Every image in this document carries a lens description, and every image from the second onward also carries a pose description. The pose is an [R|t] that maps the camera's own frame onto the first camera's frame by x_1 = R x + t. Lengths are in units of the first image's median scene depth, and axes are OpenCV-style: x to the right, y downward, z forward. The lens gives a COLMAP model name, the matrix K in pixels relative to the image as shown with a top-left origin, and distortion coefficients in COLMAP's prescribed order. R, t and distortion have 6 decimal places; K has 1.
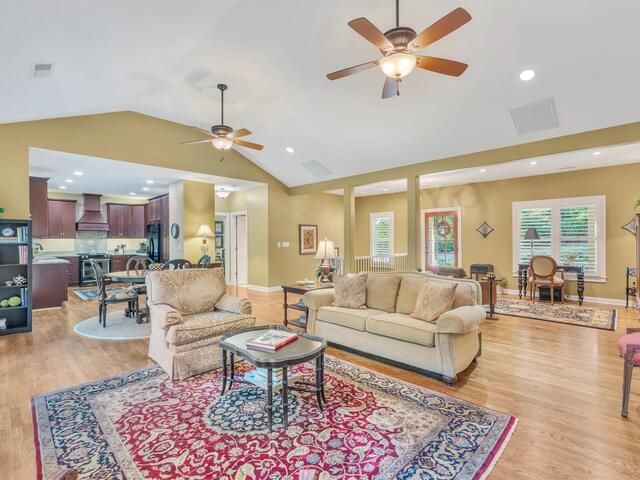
lens RADIAL K [[315.8, 0, 320.8], [0, 315.8, 241.1], [0, 0, 1]] dist [-0.004129, 0.000476]
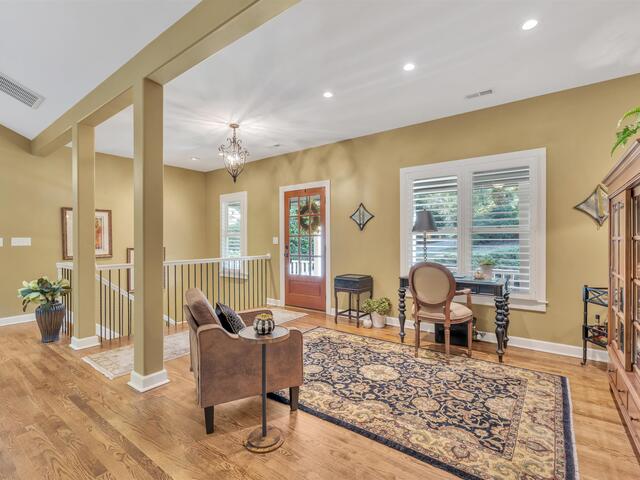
lens RADIAL K [[315.8, 0, 319.5], [0, 315.8, 240.2], [0, 0, 1]] dist [-0.004129, 0.000476]
pose [[0.992797, -0.001699, 0.119794, 0.440665], [0.001442, 0.999996, 0.002236, 0.008671], [-0.119797, -0.002047, 0.992796, 0.494305]]
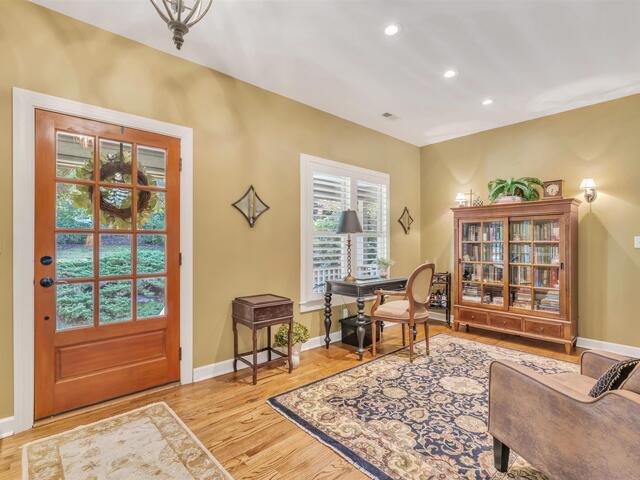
lens RADIAL K [[315.8, 0, 318.3], [0, 315.8, 244.0], [0, 0, 1]] dist [-0.004129, 0.000476]
pose [[0.081764, 0.004640, 0.996641, 0.162036], [0.001657, 0.999987, -0.004791, 0.015241], [-0.996650, 0.002043, 0.081755, 1.059901]]
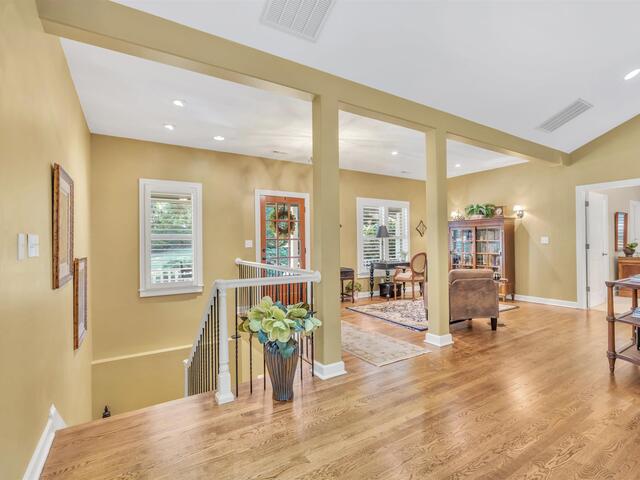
lens RADIAL K [[315.8, 0, 323.9], [0, 315.8, 239.4], [0, 0, 1]] dist [-0.004129, 0.000476]
pose [[0.234587, 0.014562, 0.971986, -0.345490], [0.011350, 0.999779, -0.017718, 0.016380], [-0.972029, 0.015188, 0.234370, 0.995947]]
